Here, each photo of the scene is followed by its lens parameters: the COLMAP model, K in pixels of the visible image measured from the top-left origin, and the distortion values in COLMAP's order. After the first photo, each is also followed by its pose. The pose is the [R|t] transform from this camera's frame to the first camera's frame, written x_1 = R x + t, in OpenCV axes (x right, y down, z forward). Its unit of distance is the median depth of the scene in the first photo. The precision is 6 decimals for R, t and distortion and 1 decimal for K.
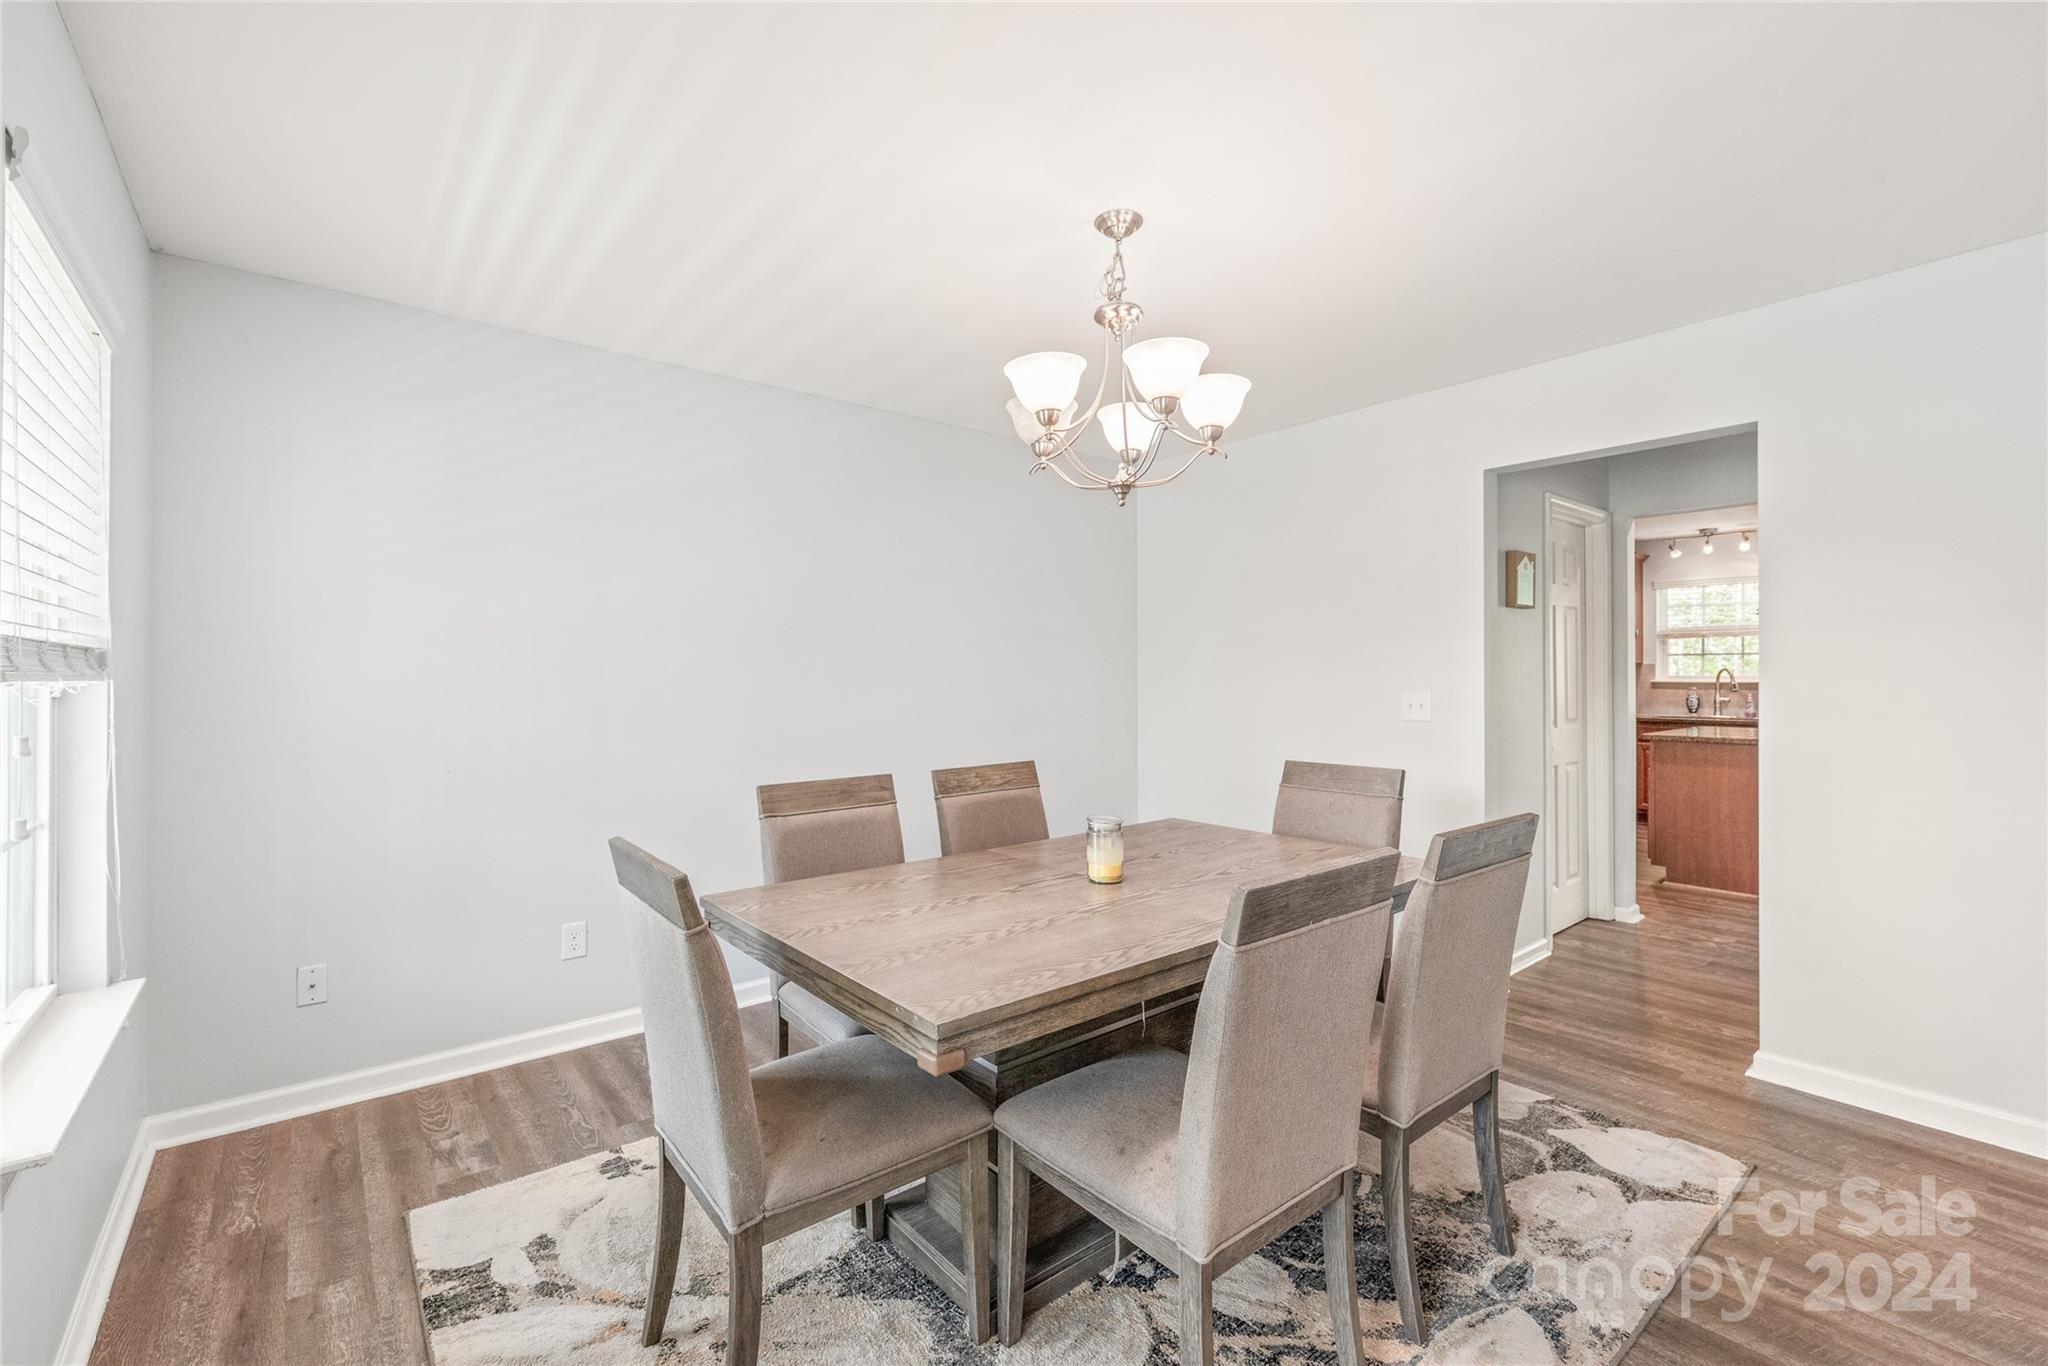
lens RADIAL K [[875.8, 0, 1017.3], [0, 875.8, 670.5], [0, 0, 1]] dist [0.000051, 0.000046]
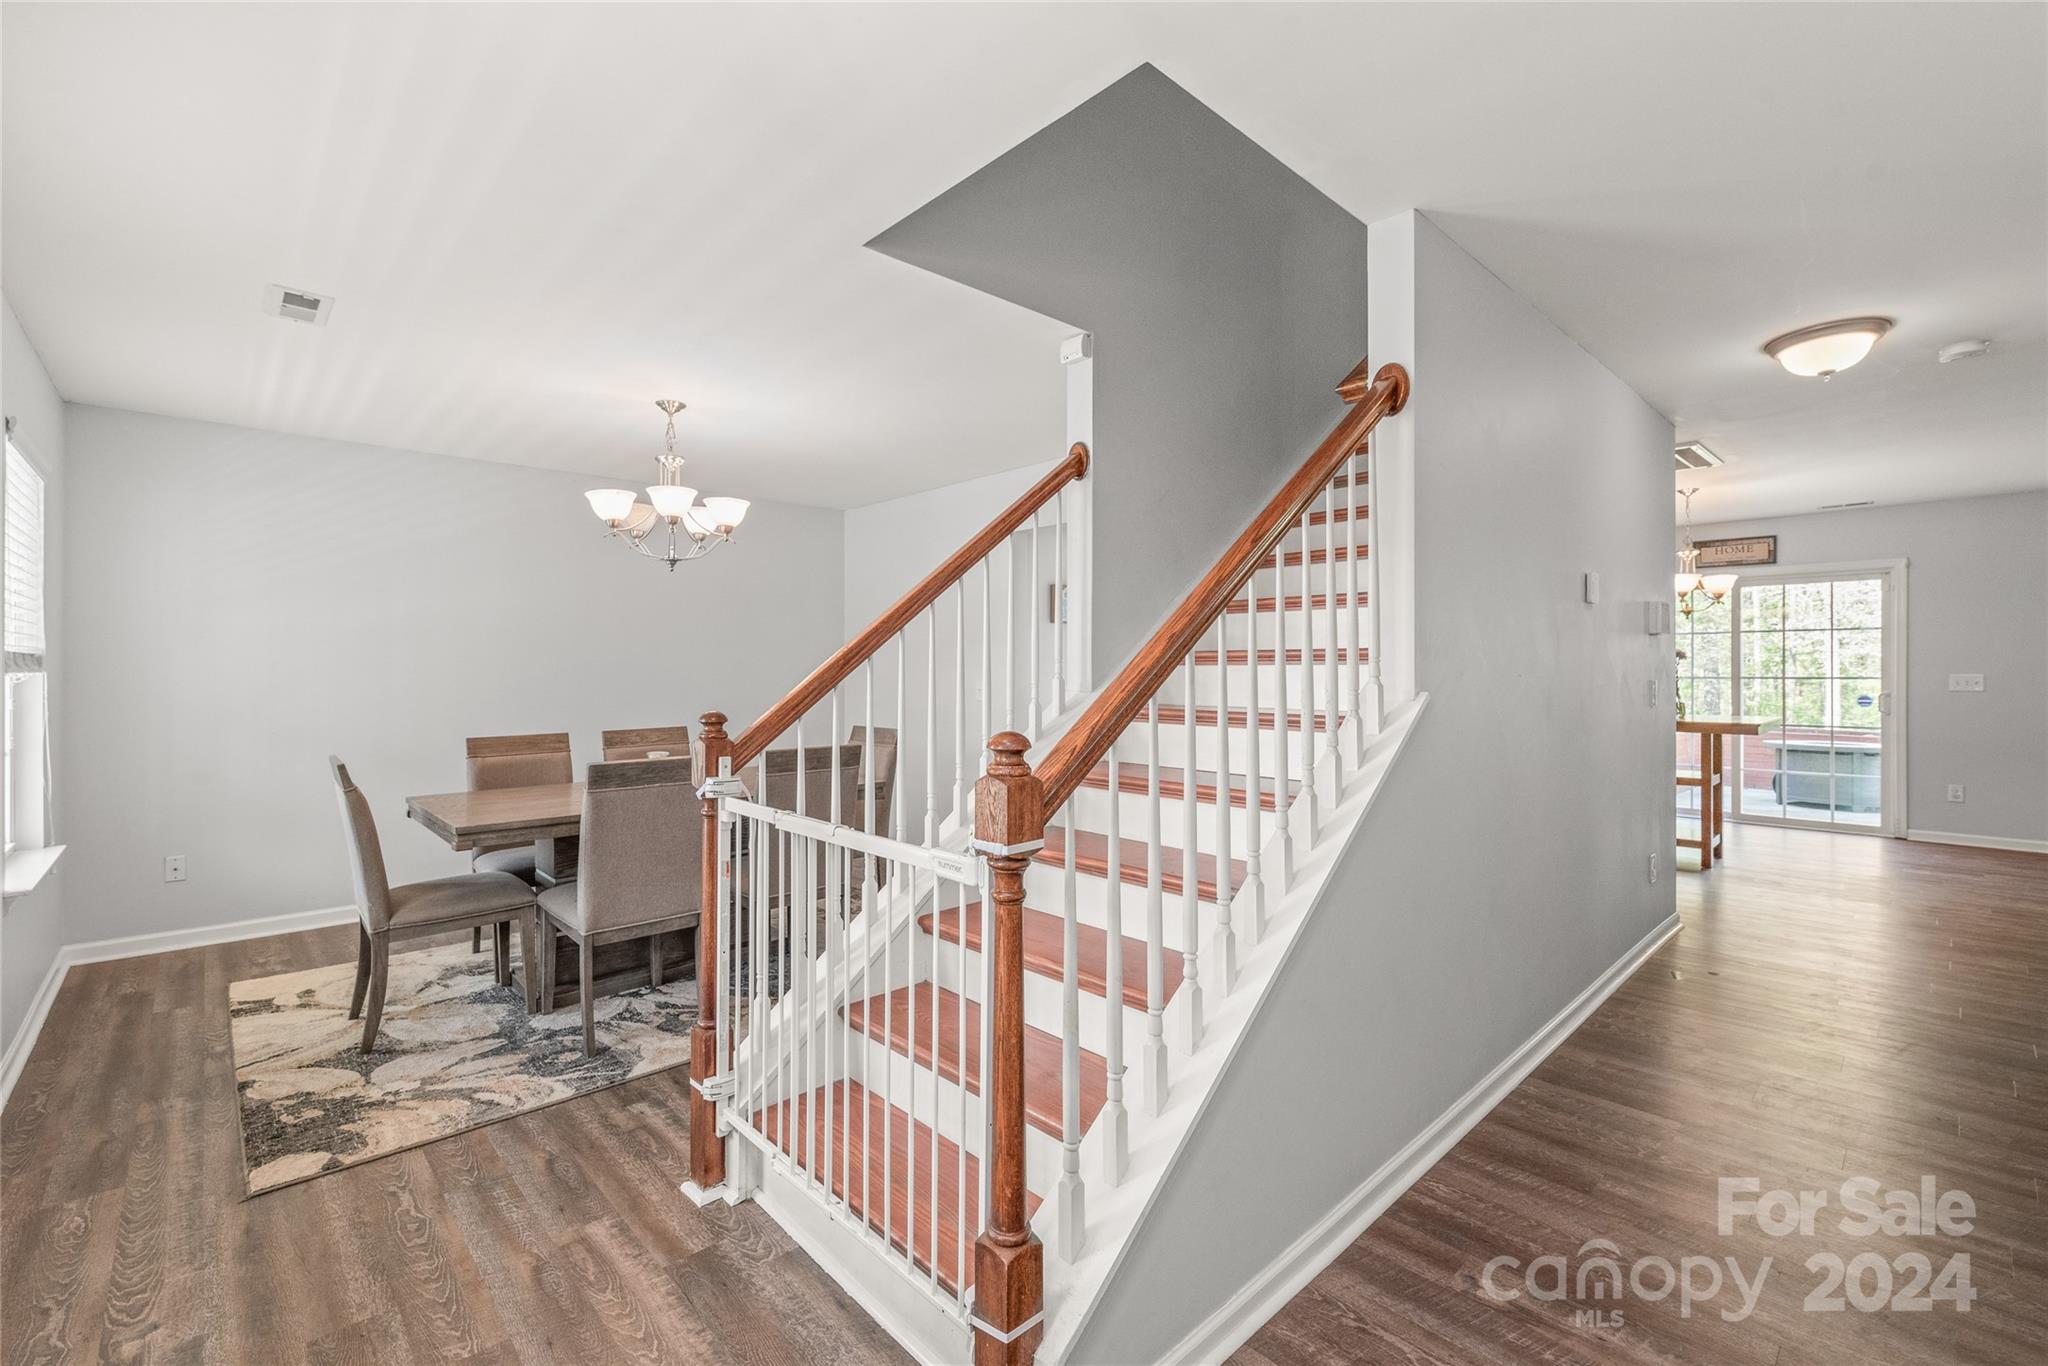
lens RADIAL K [[884.0, 0, 1027.9], [0, 884.0, 666.0], [0, 0, 1]] dist [-0.001260, -0.000682]
pose [[0.997645, 0.003430, 0.068499, 0.720014], [-0.003963, 0.999963, 0.007639, -0.020151], [-0.068470, -0.007892, 0.997622, -0.799607]]
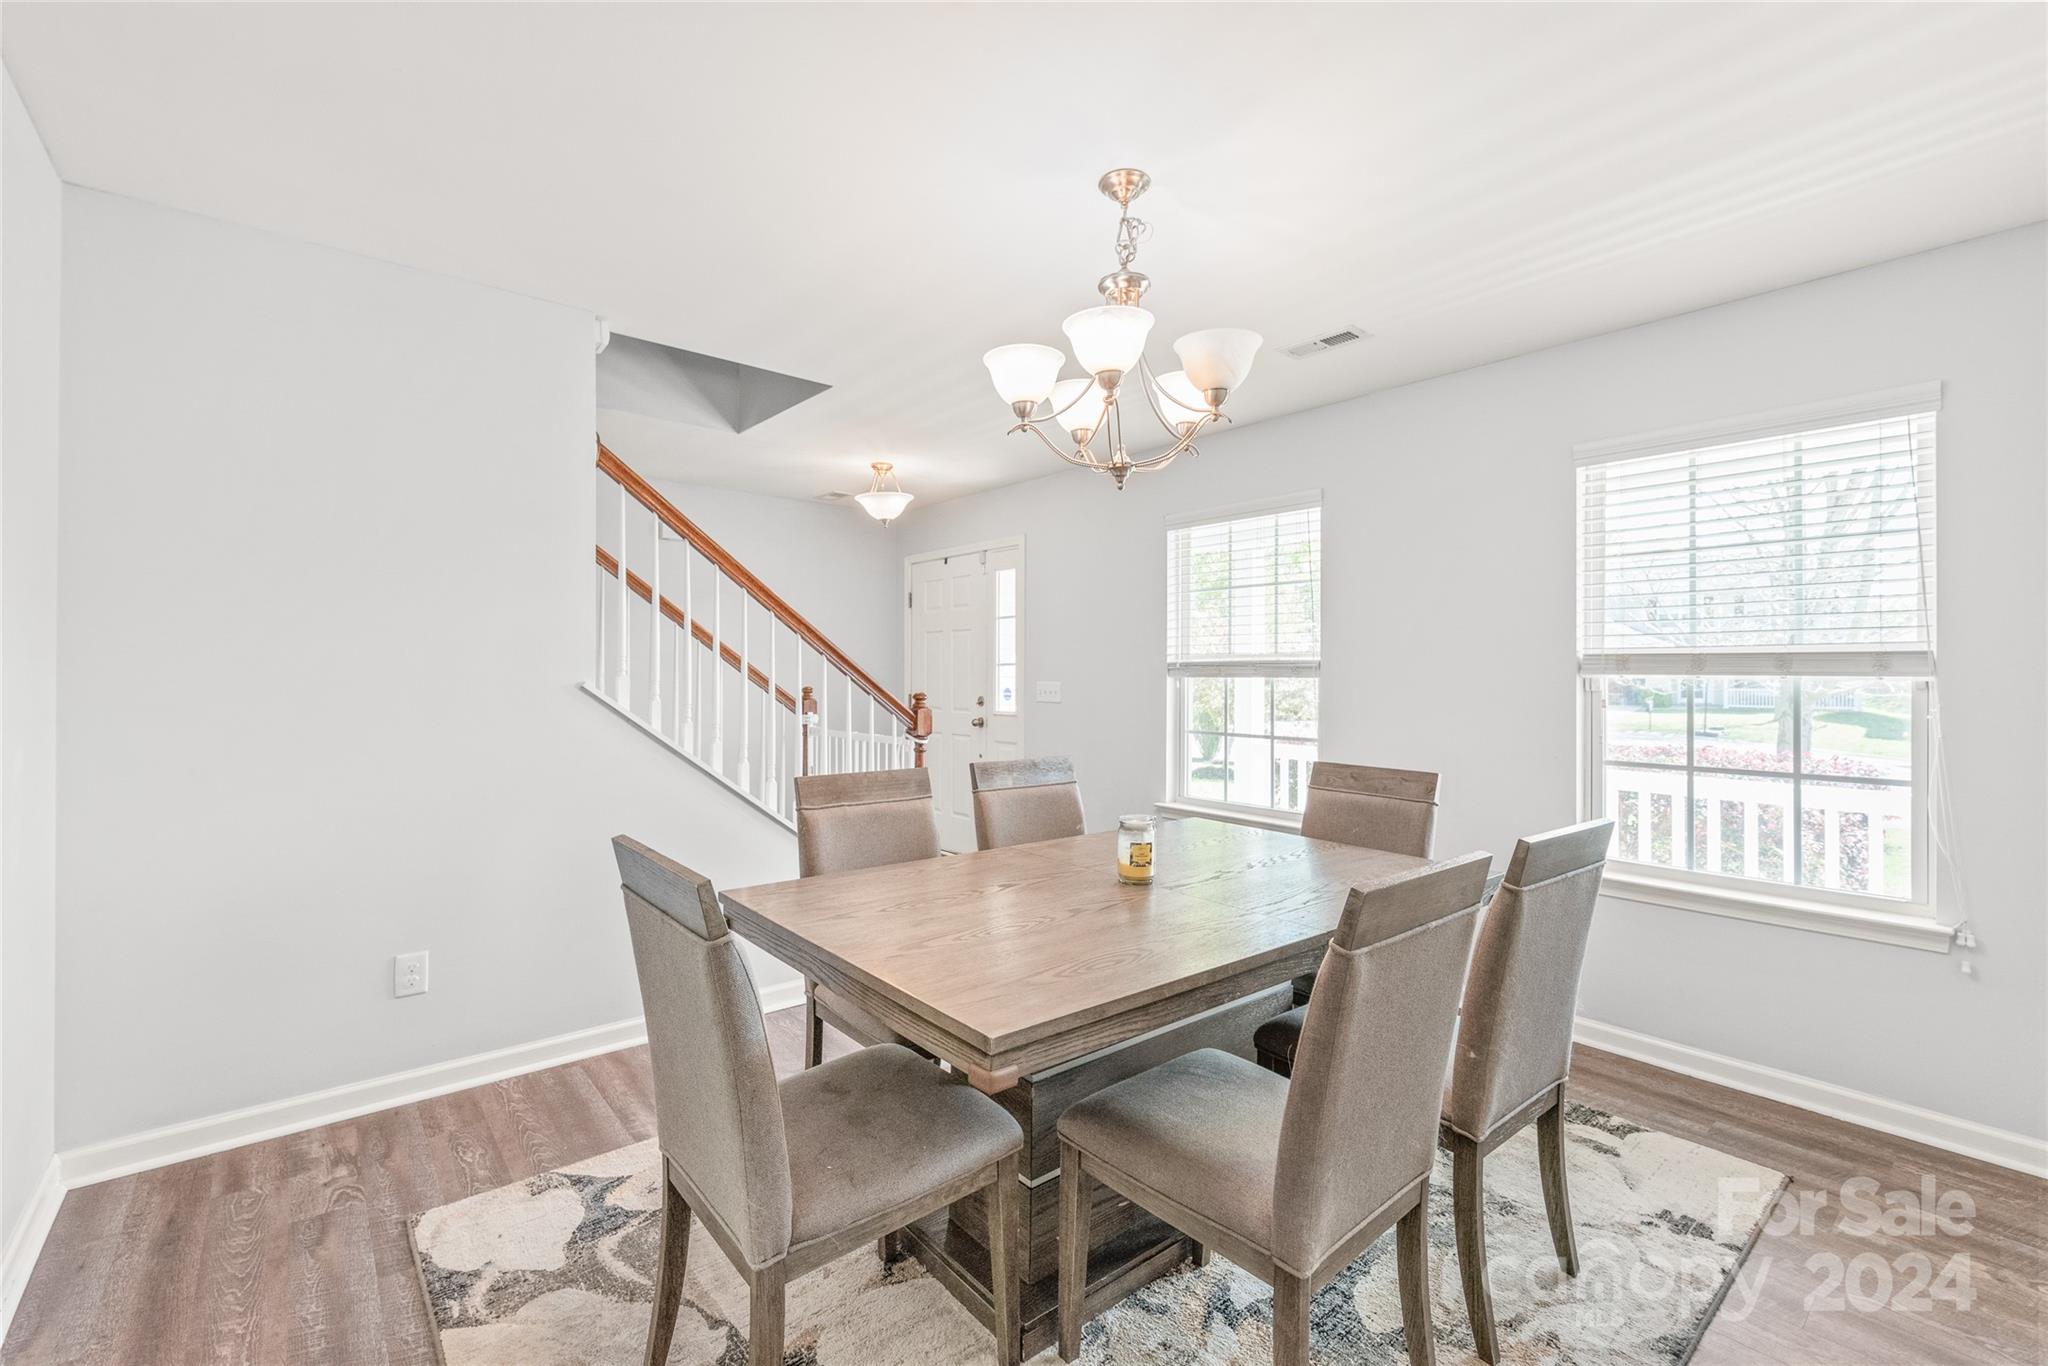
lens RADIAL K [[883.7, 0, 1021.0], [0, 883.7, 671.2], [0, 0, 1]] dist [-0.005352, -0.000174]
pose [[-0.999929, -0.004446, -0.011043, 0.247003], [-0.004347, 0.999950, -0.008994, 0.016839], [0.011082, -0.008946, -0.999899, 2.017454]]
